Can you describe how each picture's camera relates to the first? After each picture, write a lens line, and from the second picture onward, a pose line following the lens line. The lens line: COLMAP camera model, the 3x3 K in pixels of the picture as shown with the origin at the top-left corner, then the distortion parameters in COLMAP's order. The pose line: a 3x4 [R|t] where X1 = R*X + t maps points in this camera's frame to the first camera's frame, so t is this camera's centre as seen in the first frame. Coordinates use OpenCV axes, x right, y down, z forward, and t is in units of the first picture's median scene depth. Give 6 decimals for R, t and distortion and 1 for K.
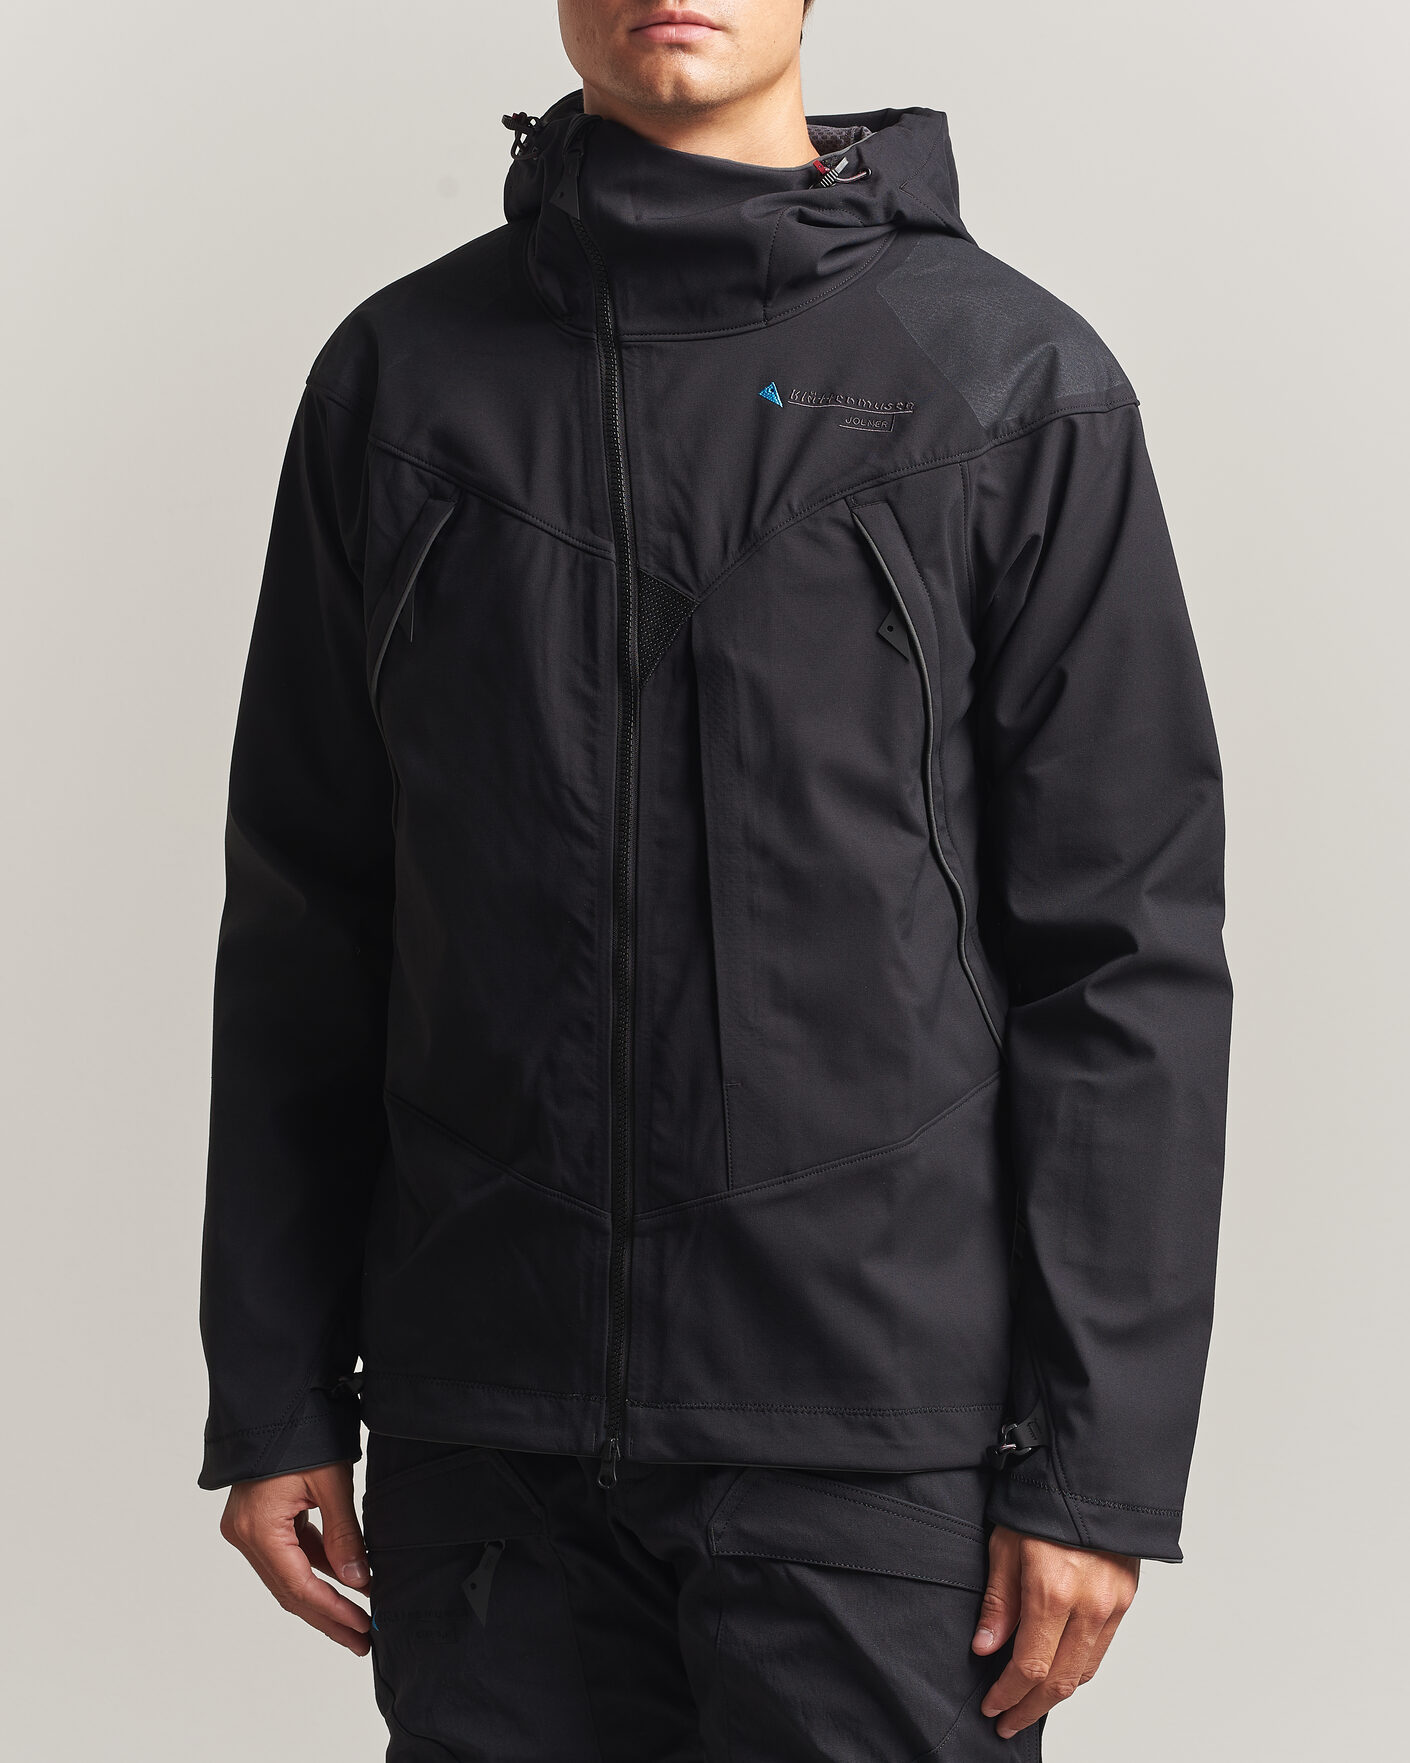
lens RADIAL K [[6626.5, 0, 705.0], [0, 6626.5, 881.5], [0, 0, 1]] dist [-0.167003, -0.695353]
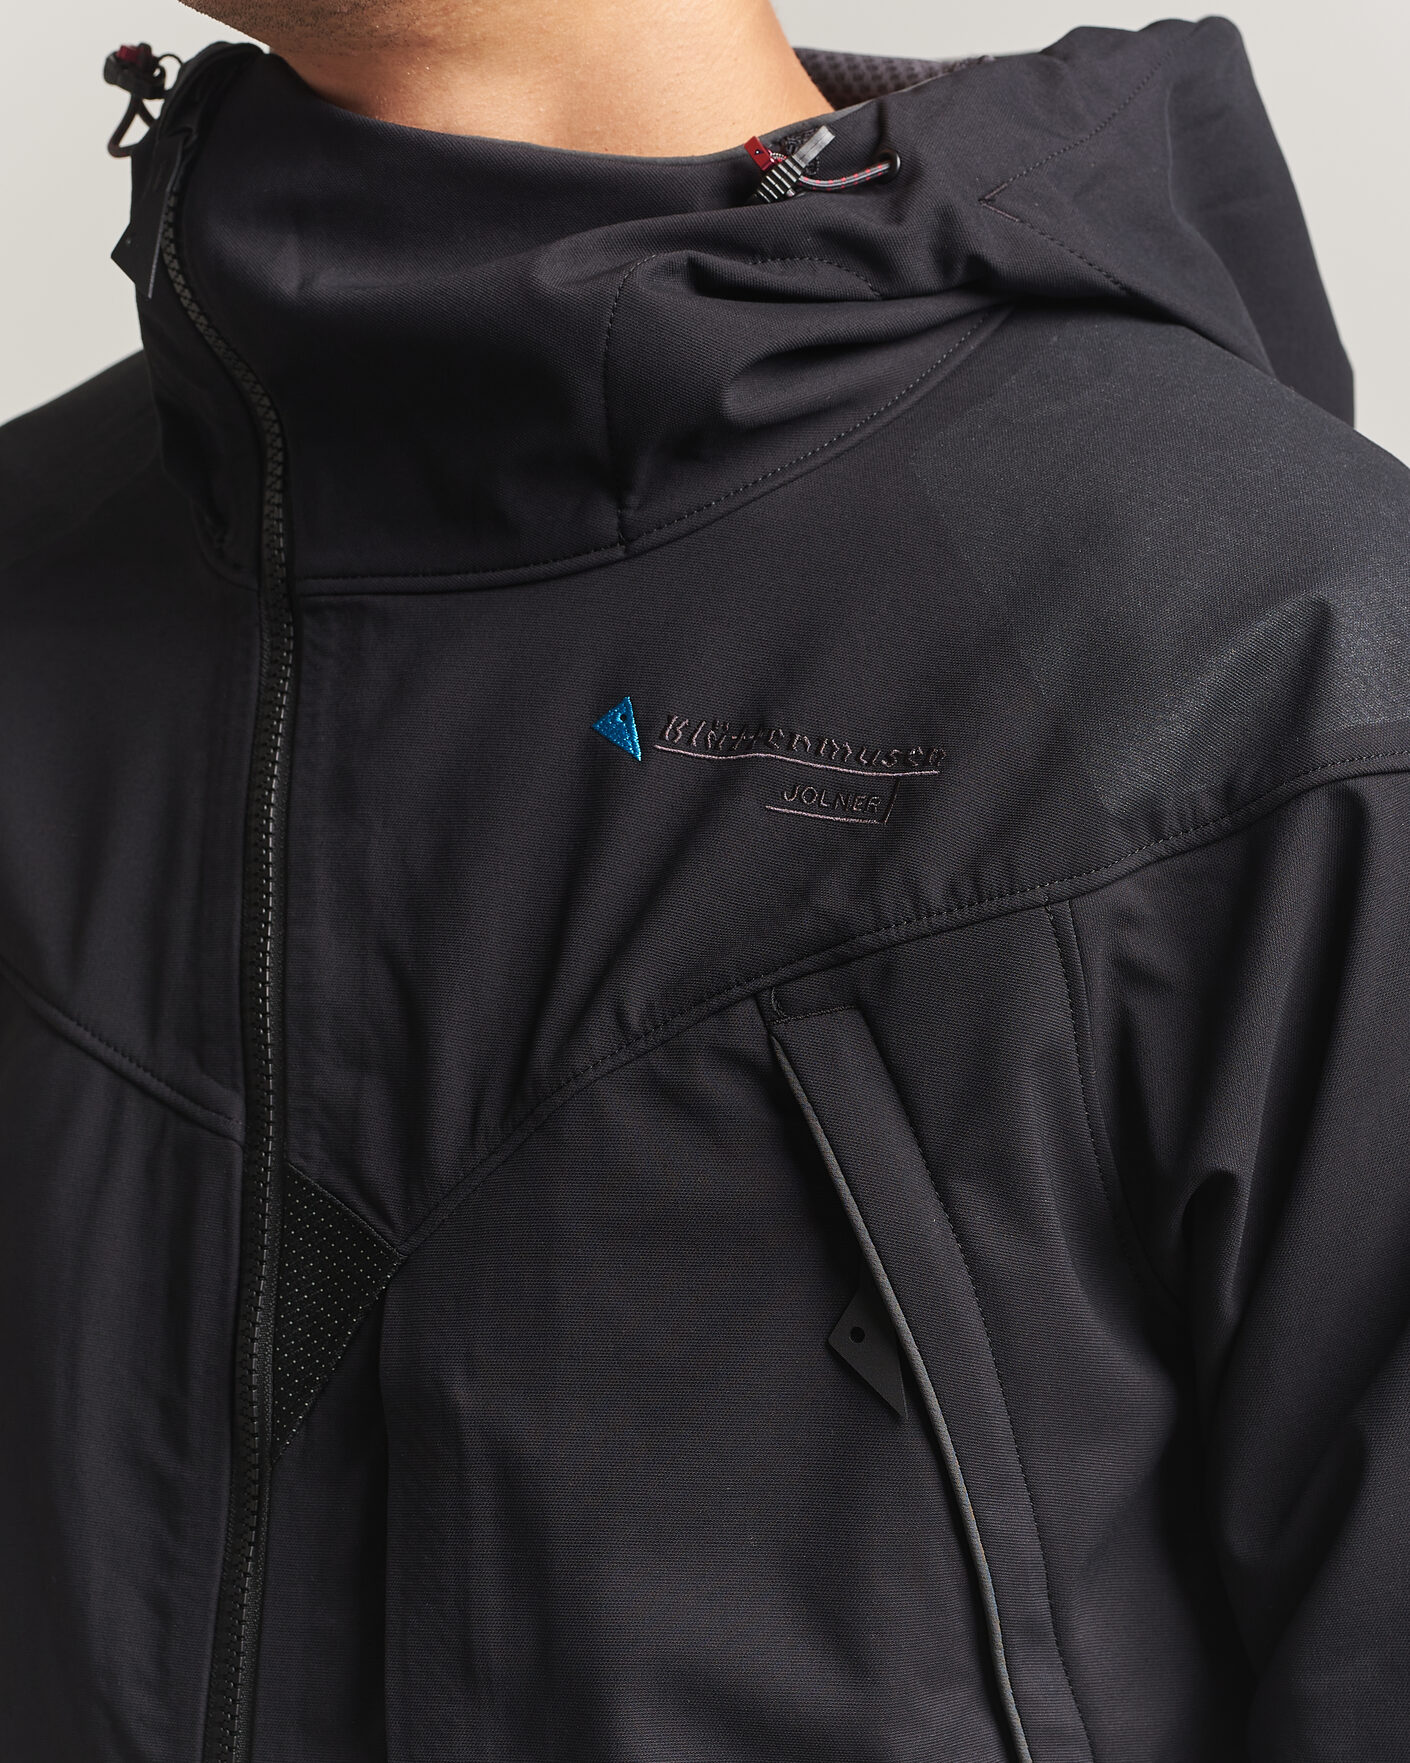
lens RADIAL K [[6626.5, 0, 705.0], [0, 6626.5, 881.5], [0, 0, 1]] dist [-0.167003, -0.695353]
pose [[0.942039, 0.006716, -0.335437, 0.148895], [-0.009937, 0.999920, -0.007889, -0.061324], [0.335357, 0.010765, 0.942030, 0.627943]]
